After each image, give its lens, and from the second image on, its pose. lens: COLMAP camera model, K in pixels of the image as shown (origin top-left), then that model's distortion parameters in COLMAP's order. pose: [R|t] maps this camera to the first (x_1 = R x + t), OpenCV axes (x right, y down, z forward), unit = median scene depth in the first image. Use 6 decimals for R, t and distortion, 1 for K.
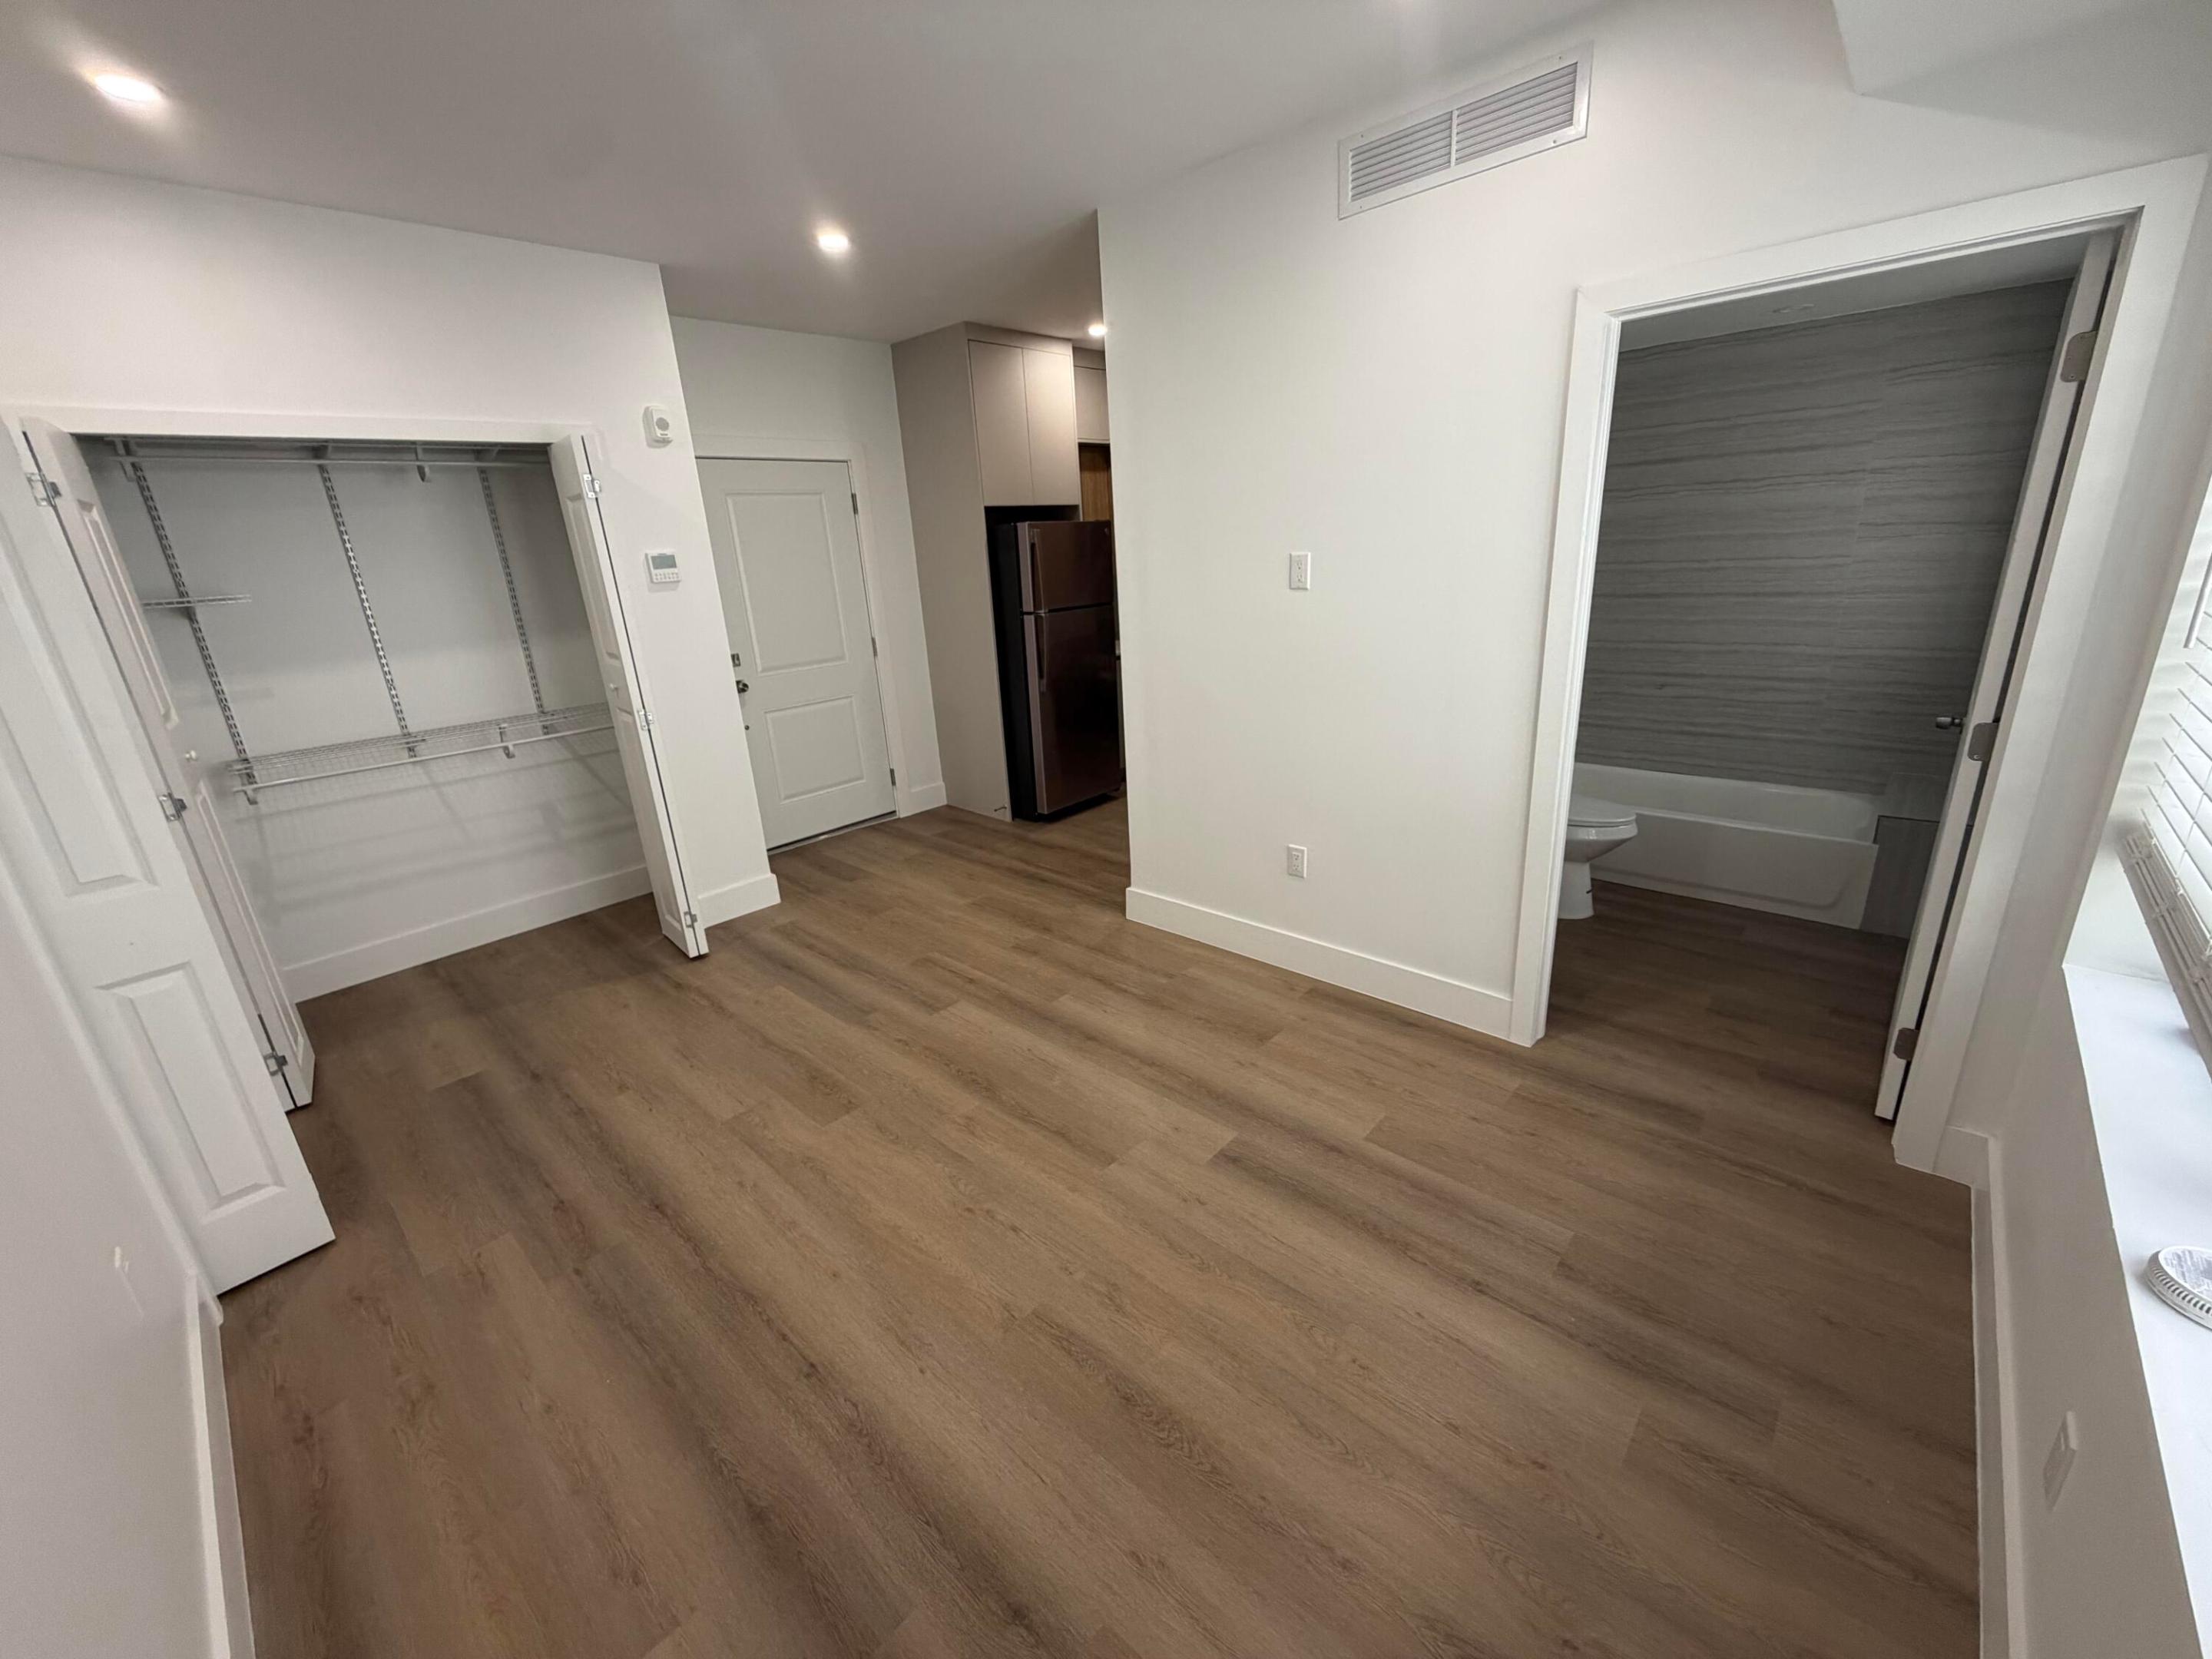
lens RADIAL K [[880.2, 0, 1102.5], [0, 880.2, 822.8], [0, 0, 1]] dist [0.000532, 0.000042]
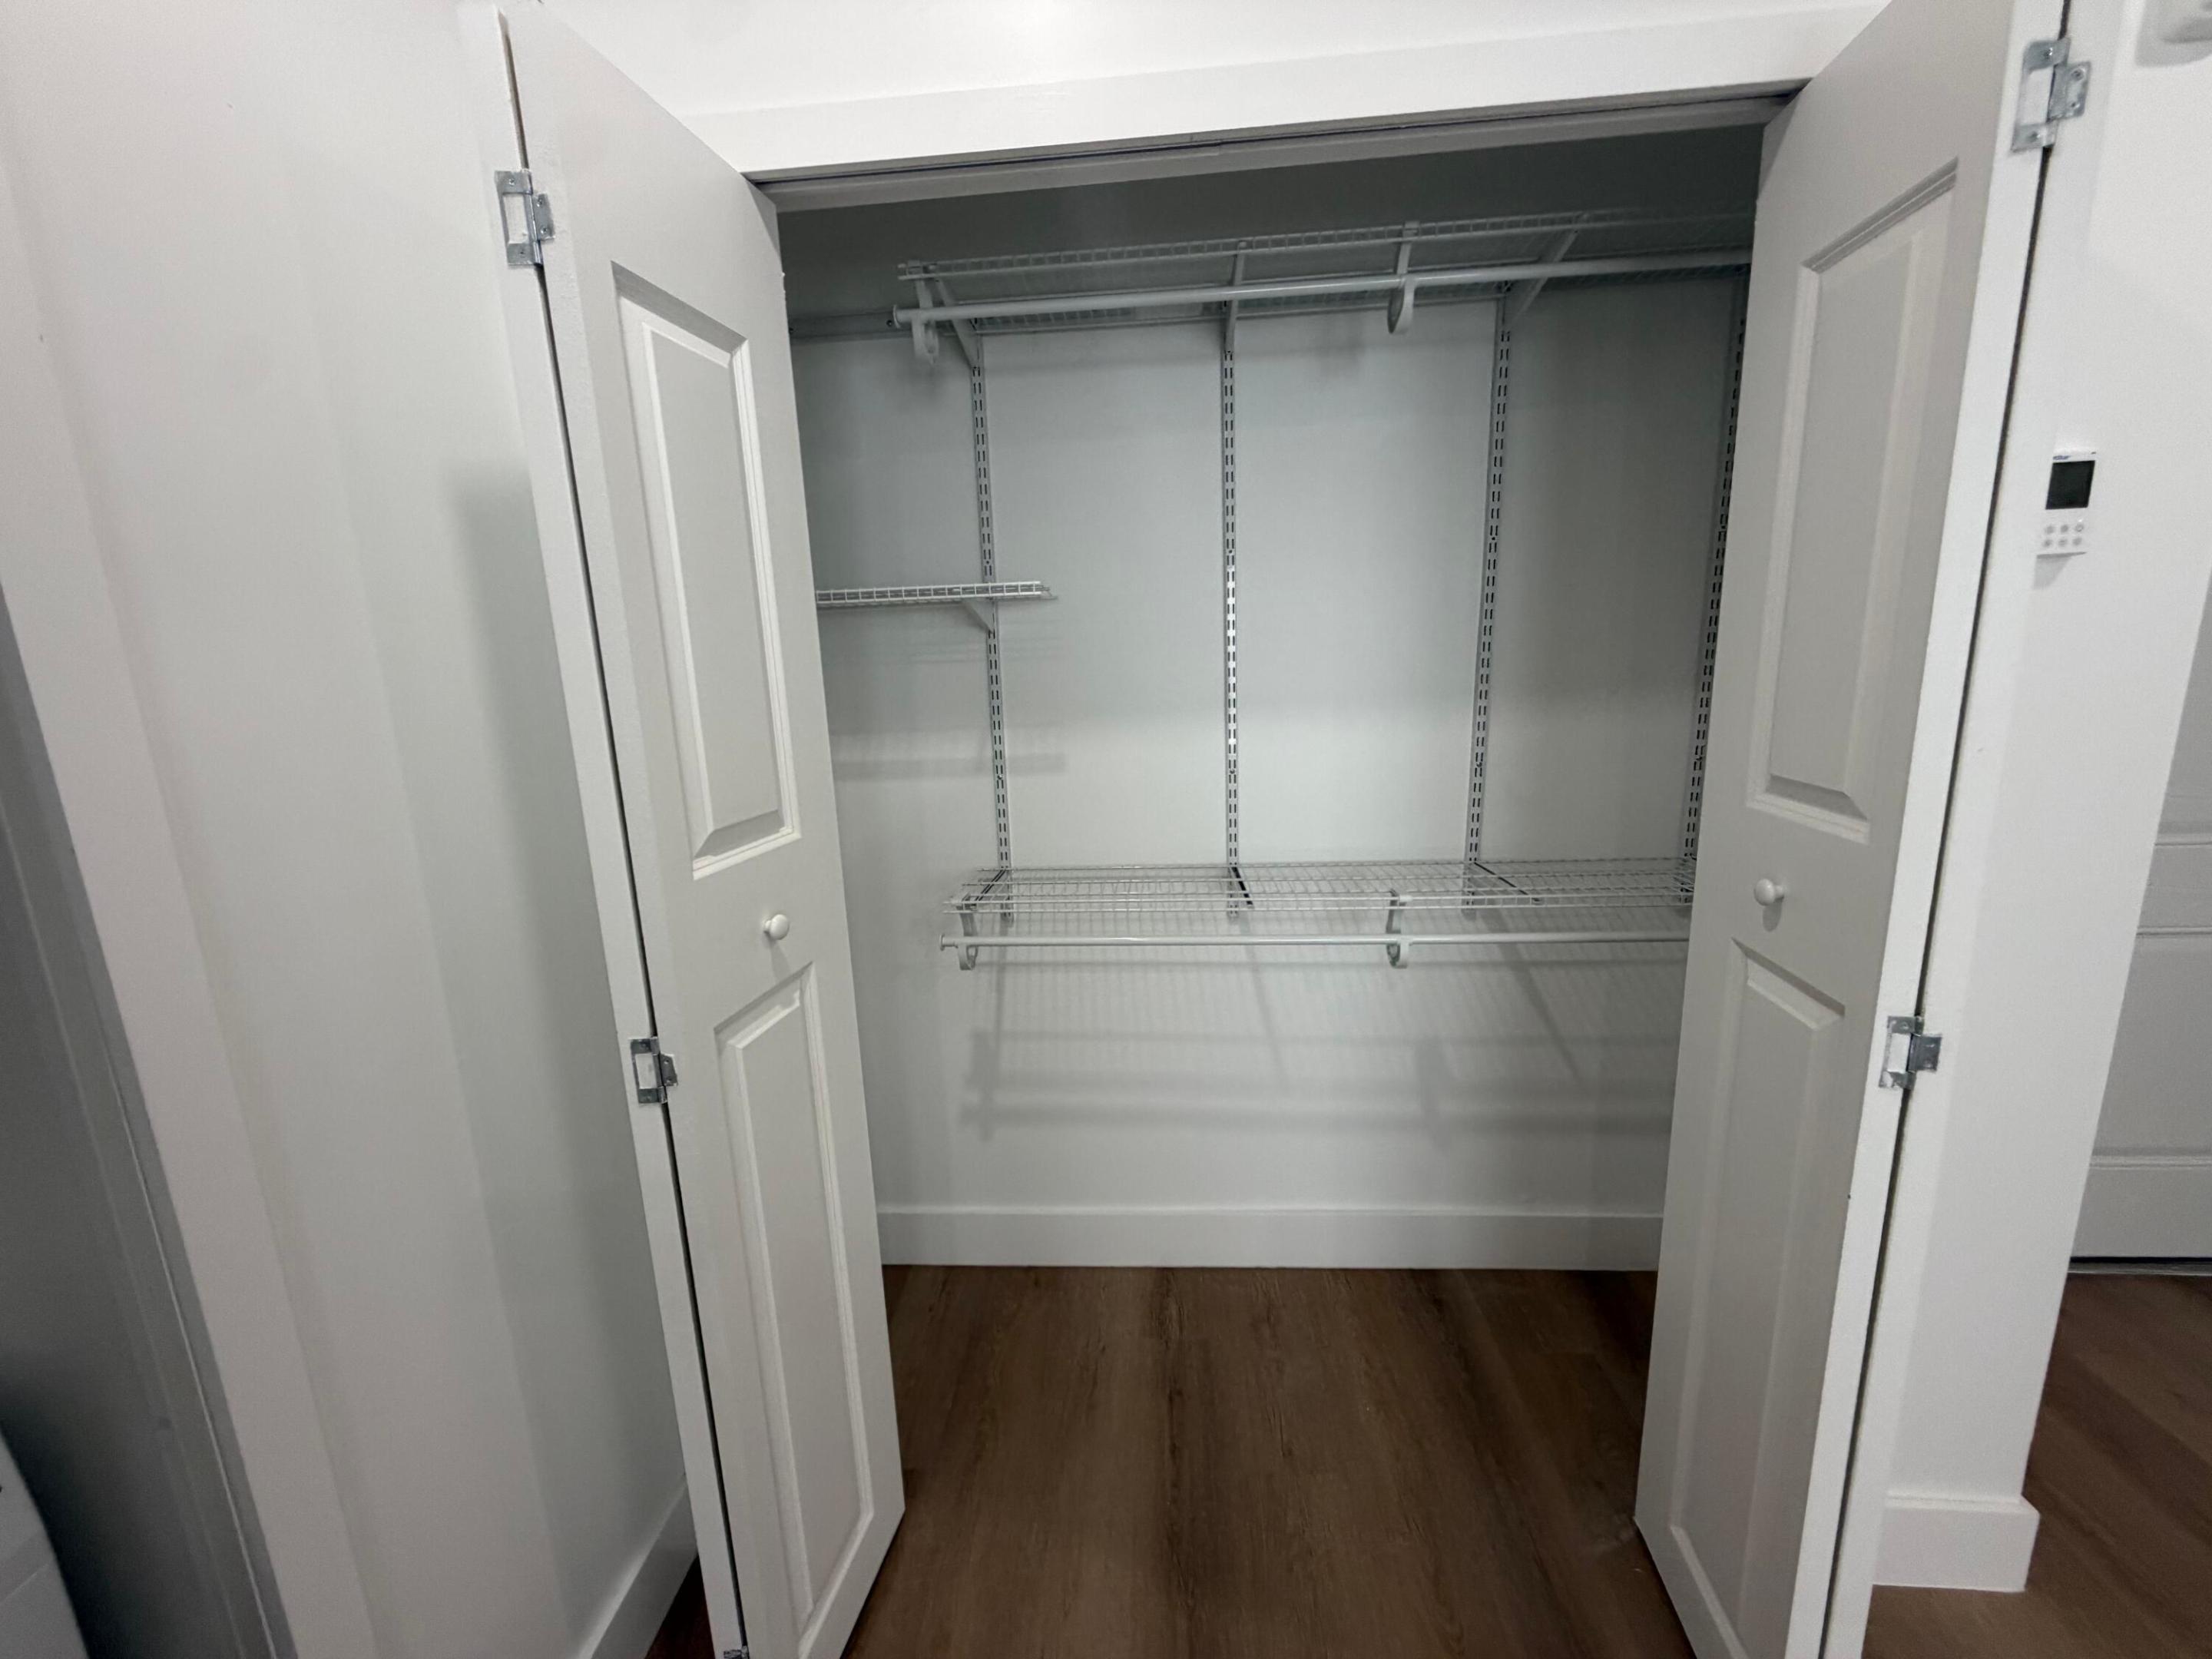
lens RADIAL K [[880.2, 0, 1102.5], [0, 880.2, 822.8], [0, 0, 1]] dist [0.000532, 0.000042]
pose [[0.626557, 0.185796, -0.756906, -0.431991], [-0.238236, 0.970342, 0.040979, -0.123294], [0.742071, 0.154646, 0.652238, 0.575592]]
